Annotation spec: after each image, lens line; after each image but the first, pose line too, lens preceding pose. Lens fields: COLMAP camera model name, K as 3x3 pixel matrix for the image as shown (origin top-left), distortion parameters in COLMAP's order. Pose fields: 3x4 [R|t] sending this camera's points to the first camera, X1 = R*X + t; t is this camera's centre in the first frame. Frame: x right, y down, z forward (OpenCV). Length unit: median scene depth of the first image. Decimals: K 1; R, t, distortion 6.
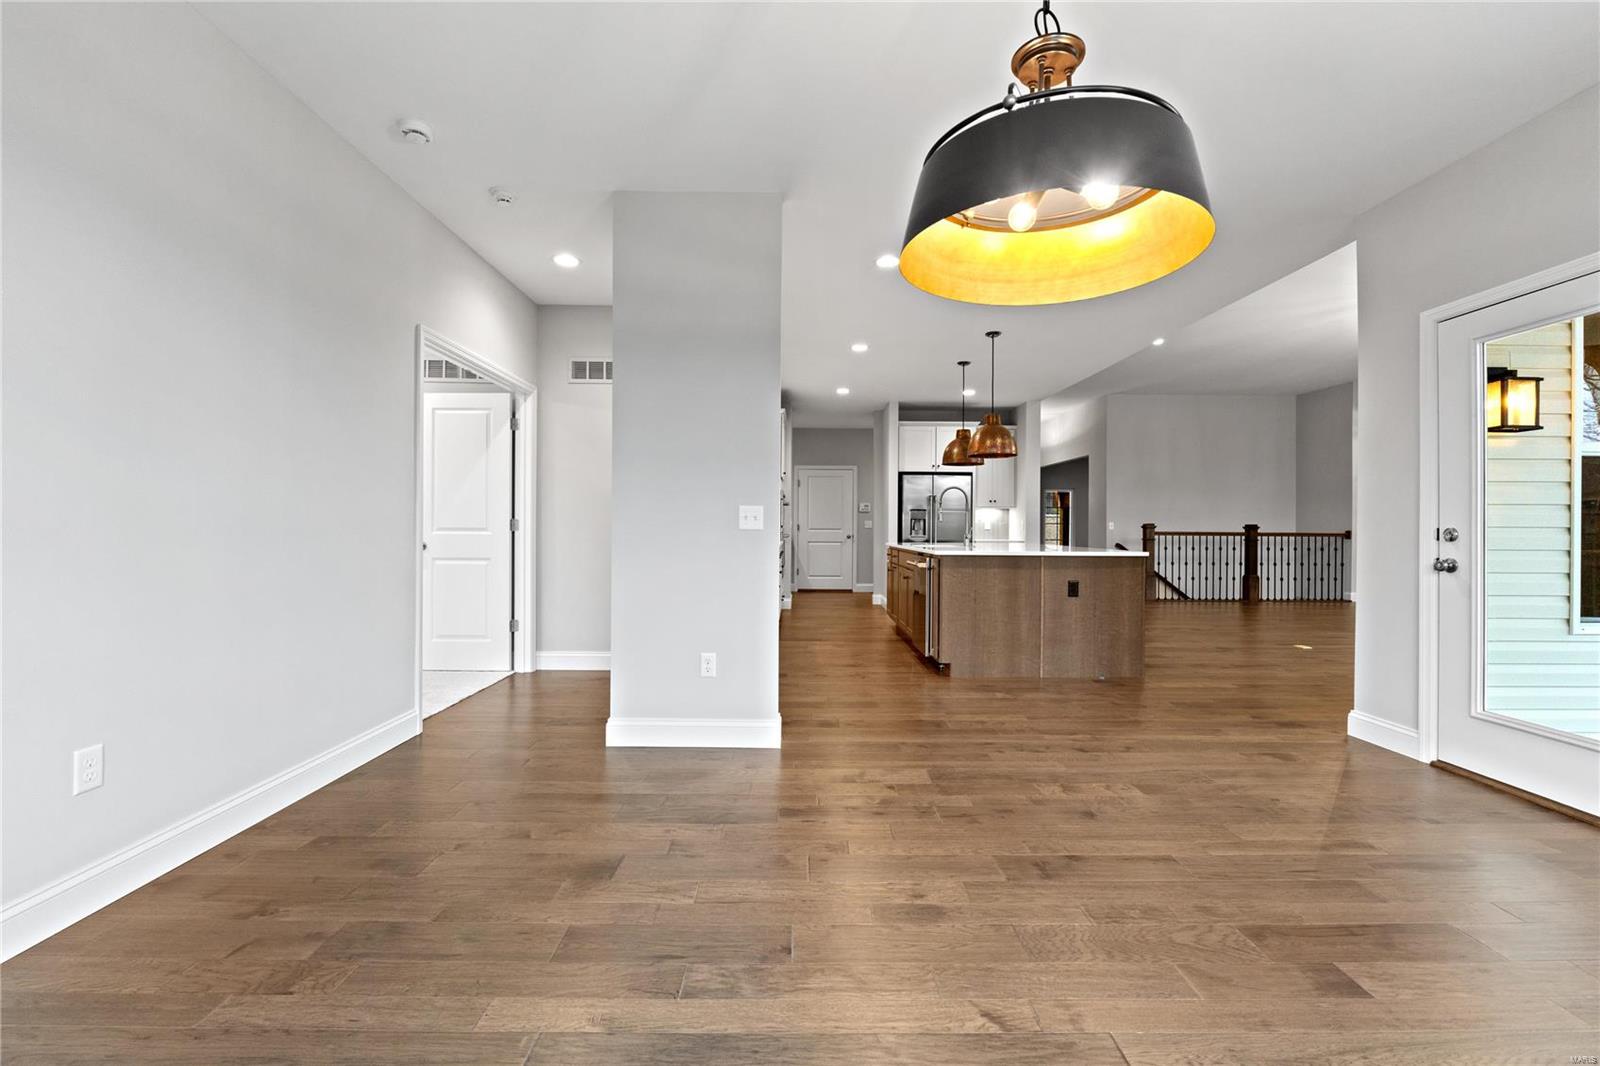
lens RADIAL K [[681.5, 0, 802.9], [0, 681.5, 528.2], [0, 0, 1]] dist [-0.002453, -0.000096]
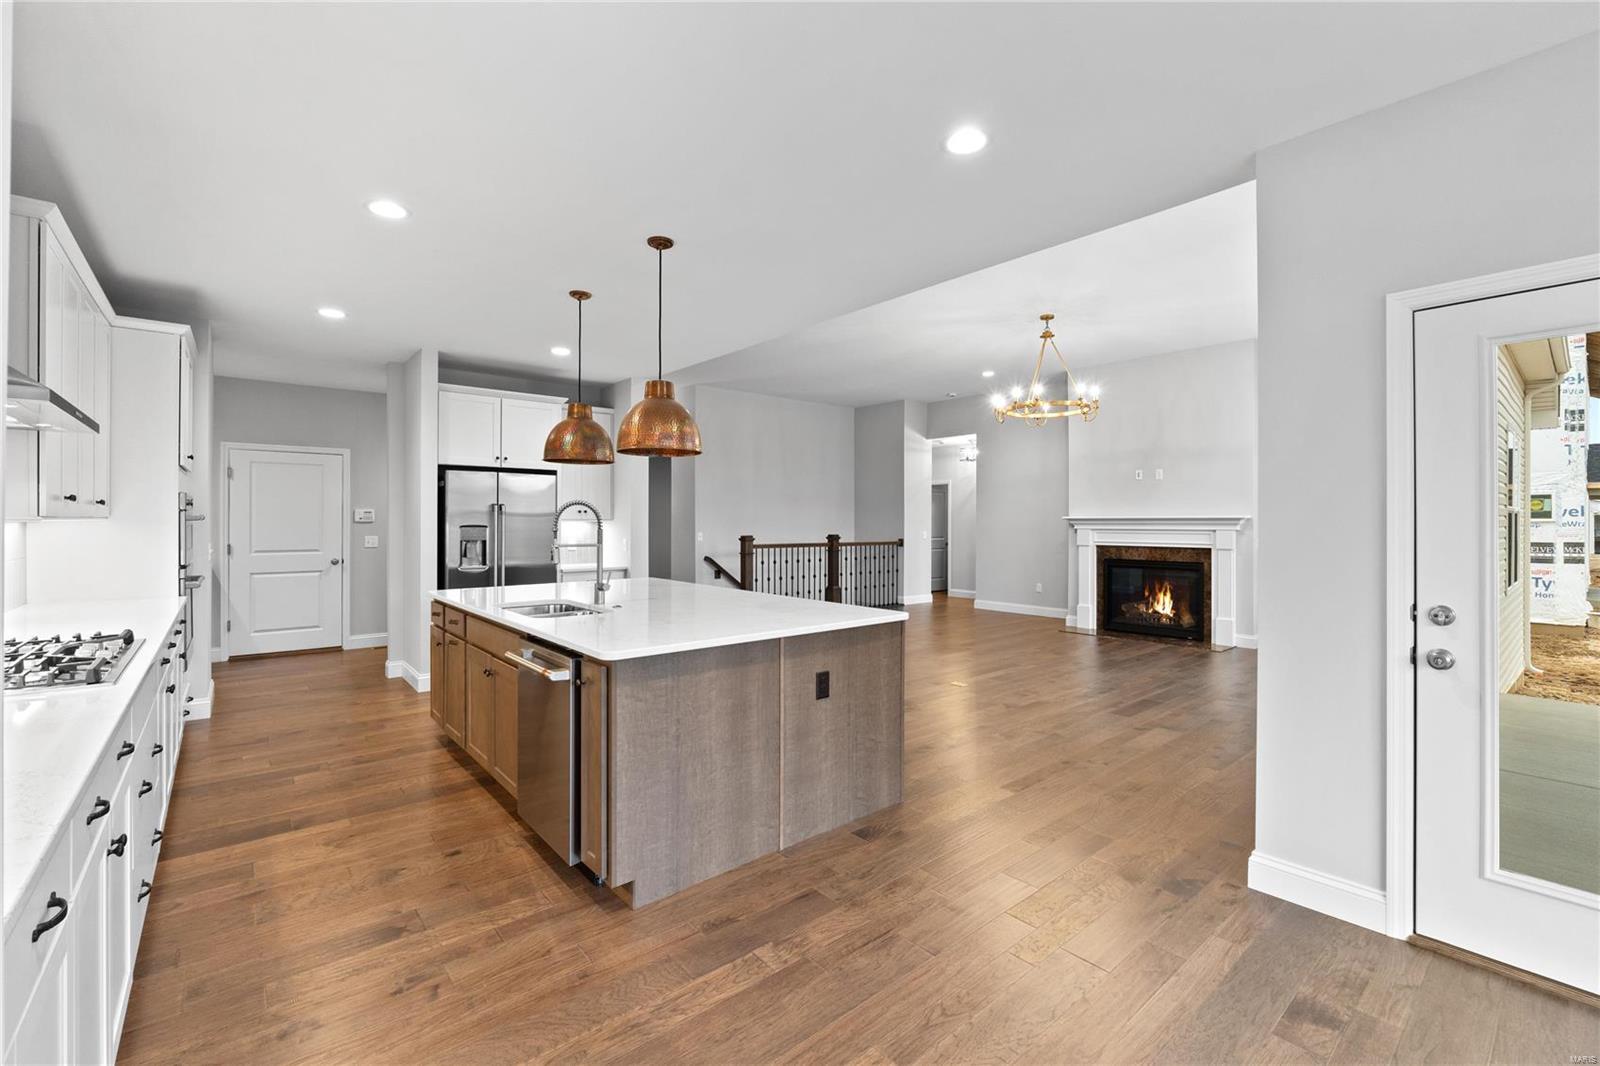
lens RADIAL K [[678.3, 0, 806.0], [0, 678.3, 521.2], [0, 0, 1]] dist [-0.003952, -0.000153]
pose [[0.768397, -0.005000, 0.639954, 0.002409], [0.003549, 0.999987, 0.003551, -0.028575], [-0.639964, -0.000457, 0.768405, 0.275265]]
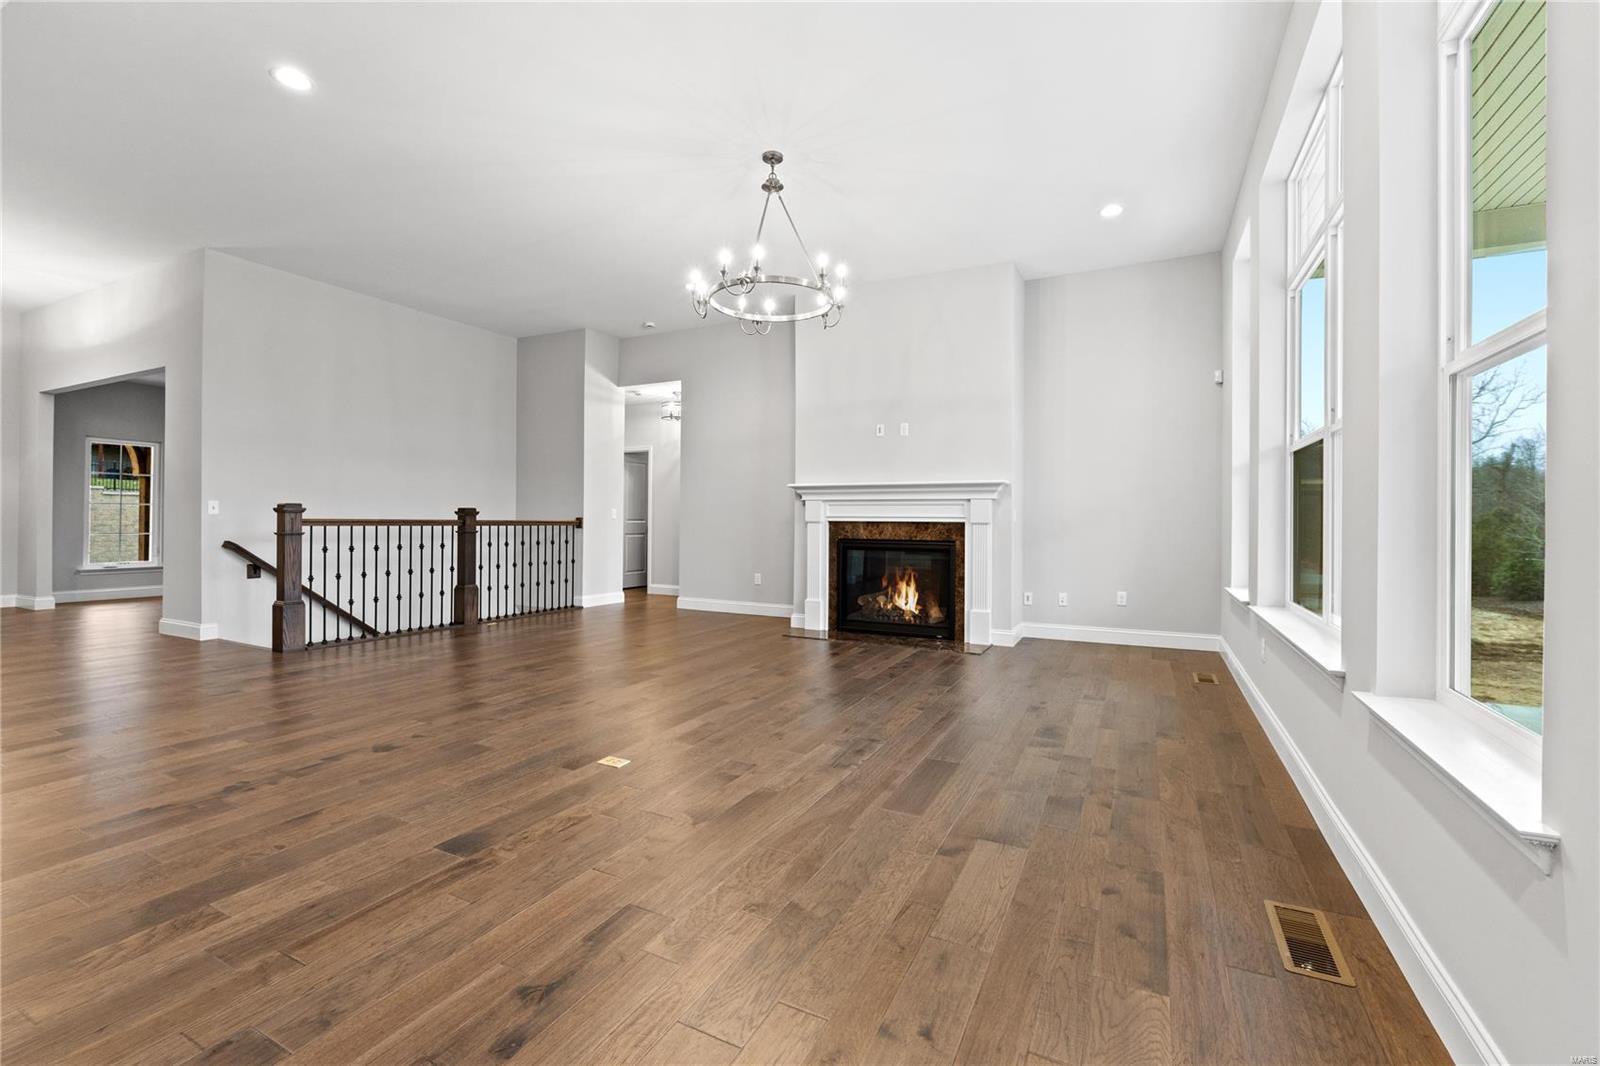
lens RADIAL K [[666.8, 0, 795.0], [0, 666.8, 523.9], [0, 0, 1]] dist [-0.001430, 0.000131]
pose [[0.469700, -0.006752, 0.882800, 0.240390], [-0.005029, 0.999934, 0.010324, 0.001565], [-0.882812, -0.009289, 0.469635, 0.420488]]
